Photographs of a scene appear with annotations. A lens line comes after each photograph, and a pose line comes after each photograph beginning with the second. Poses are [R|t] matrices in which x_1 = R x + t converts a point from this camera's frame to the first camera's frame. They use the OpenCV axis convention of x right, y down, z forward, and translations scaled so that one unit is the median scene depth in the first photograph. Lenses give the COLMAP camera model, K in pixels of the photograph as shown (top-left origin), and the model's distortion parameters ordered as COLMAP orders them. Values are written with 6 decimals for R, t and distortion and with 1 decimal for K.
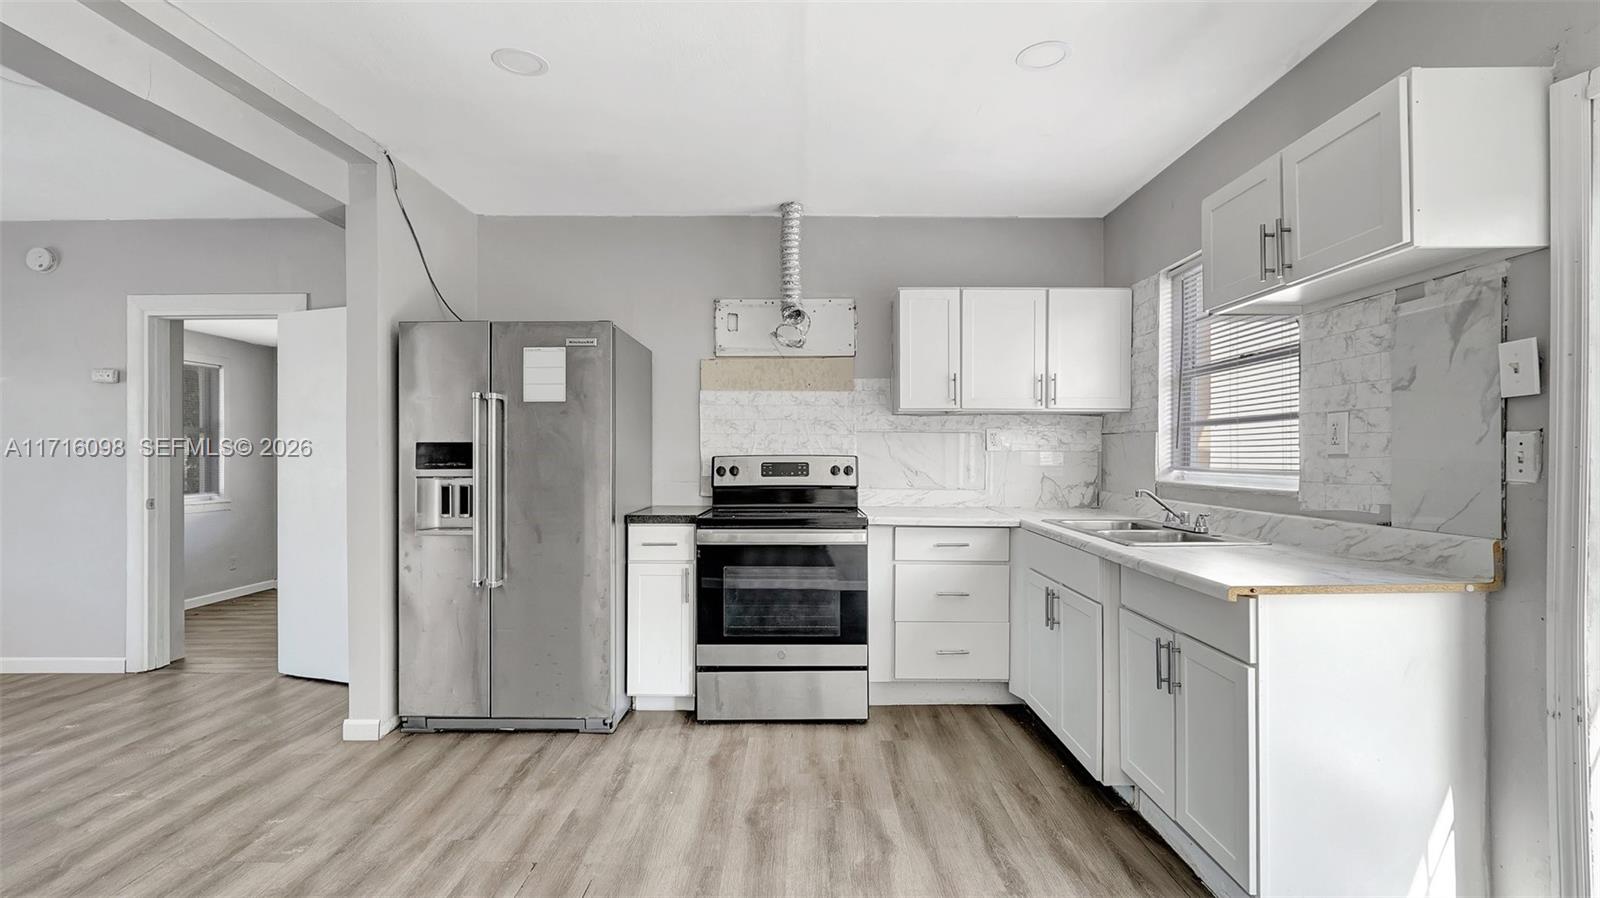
lens RADIAL K [[709.6, 0, 804.7], [0, 709.6, 471.1], [0, 0, 1]] dist [-0.005727, 0.000806]
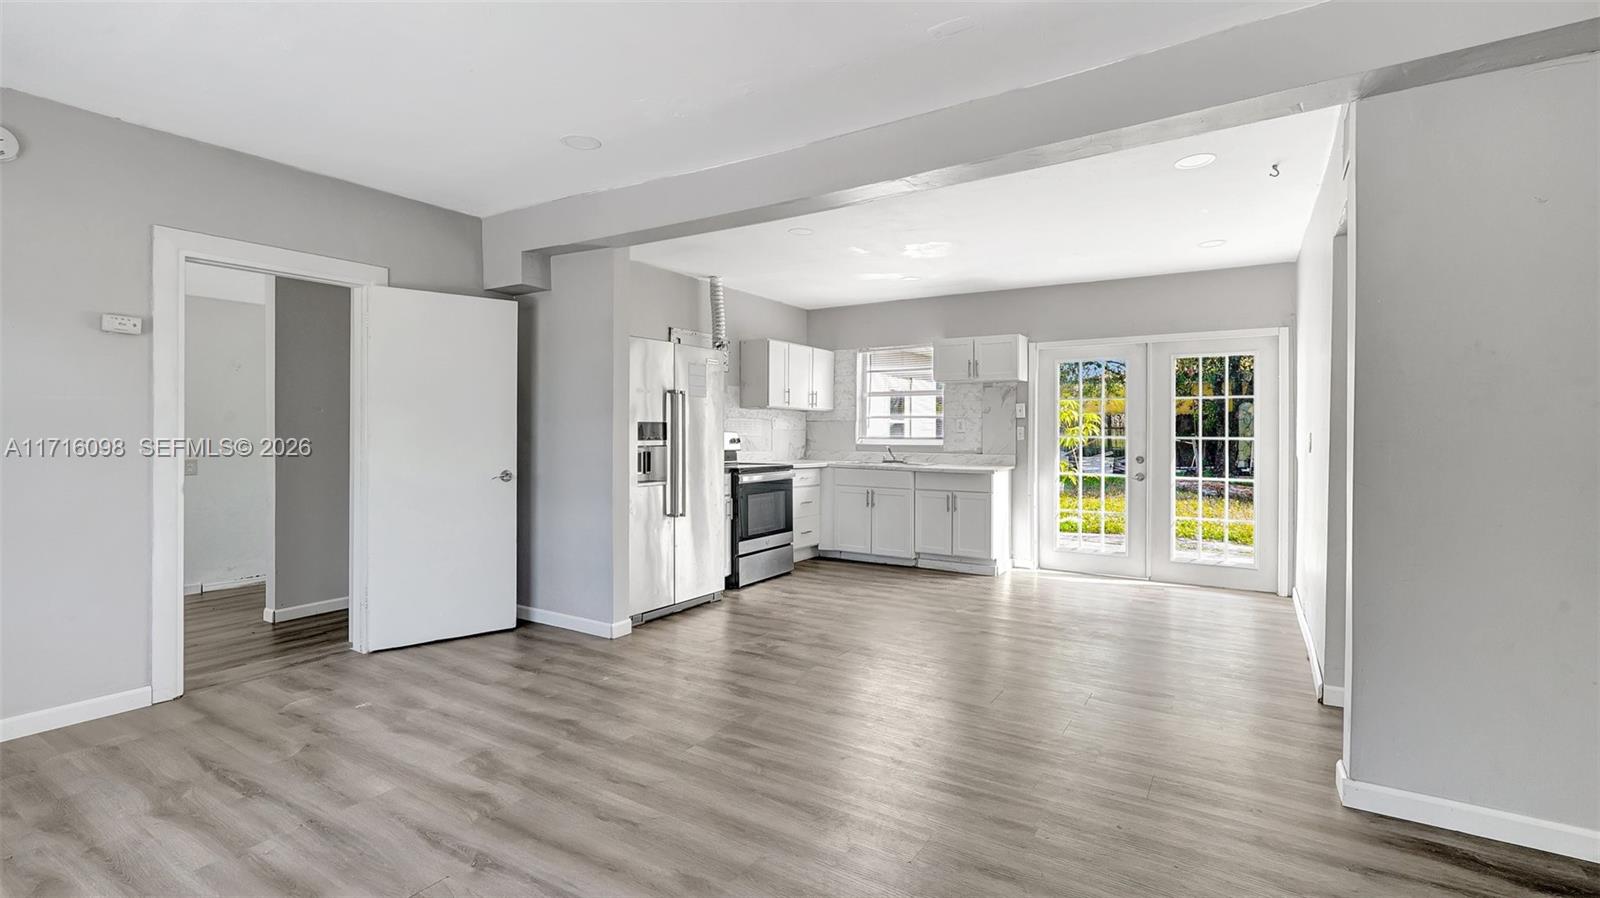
lens RADIAL K [[709.6, 0, 804.2], [0, 709.6, 443.9], [0, 0, 1]] dist [-0.005727, 0.000806]
pose [[0.534557, -0.010287, 0.845070, -1.477032], [0.014064, 0.999896, 0.003275, 0.004689], [-0.845016, 0.010135, 0.534646, -0.044768]]
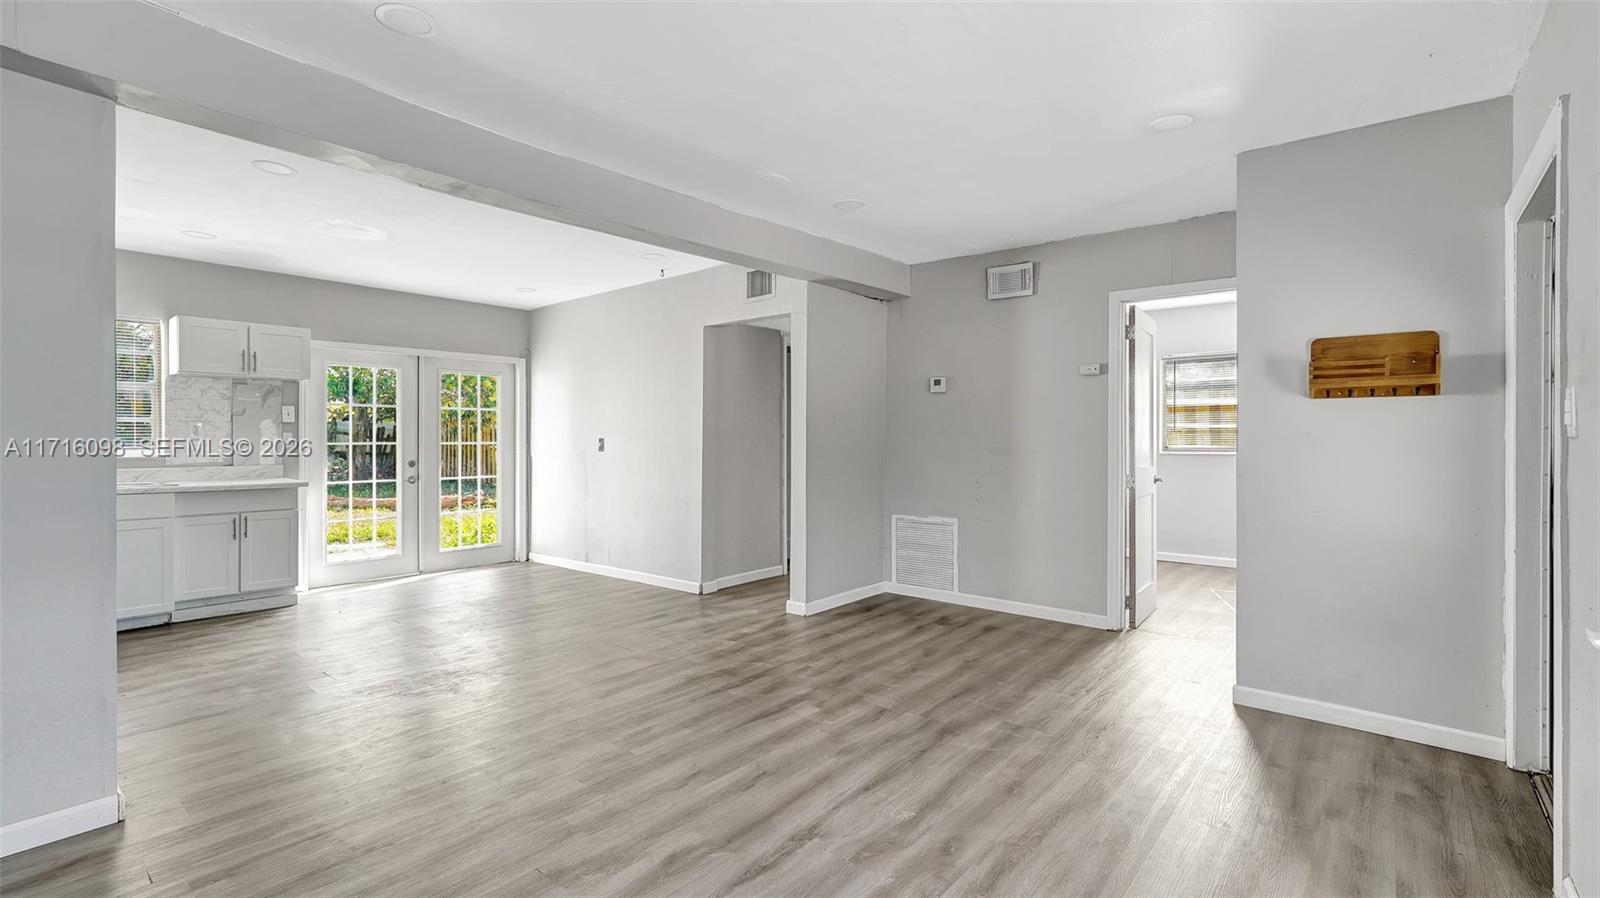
lens RADIAL K [[709.6, 0, 790.7], [0, 709.6, 437.6], [0, 0, 1]] dist [-0.005727, 0.000806]
pose [[-0.759729, 0.005744, 0.650215, -1.532742], [0.018945, 0.999732, 0.013305, -0.015404], [-0.649964, 0.022426, -0.759634, 1.008399]]
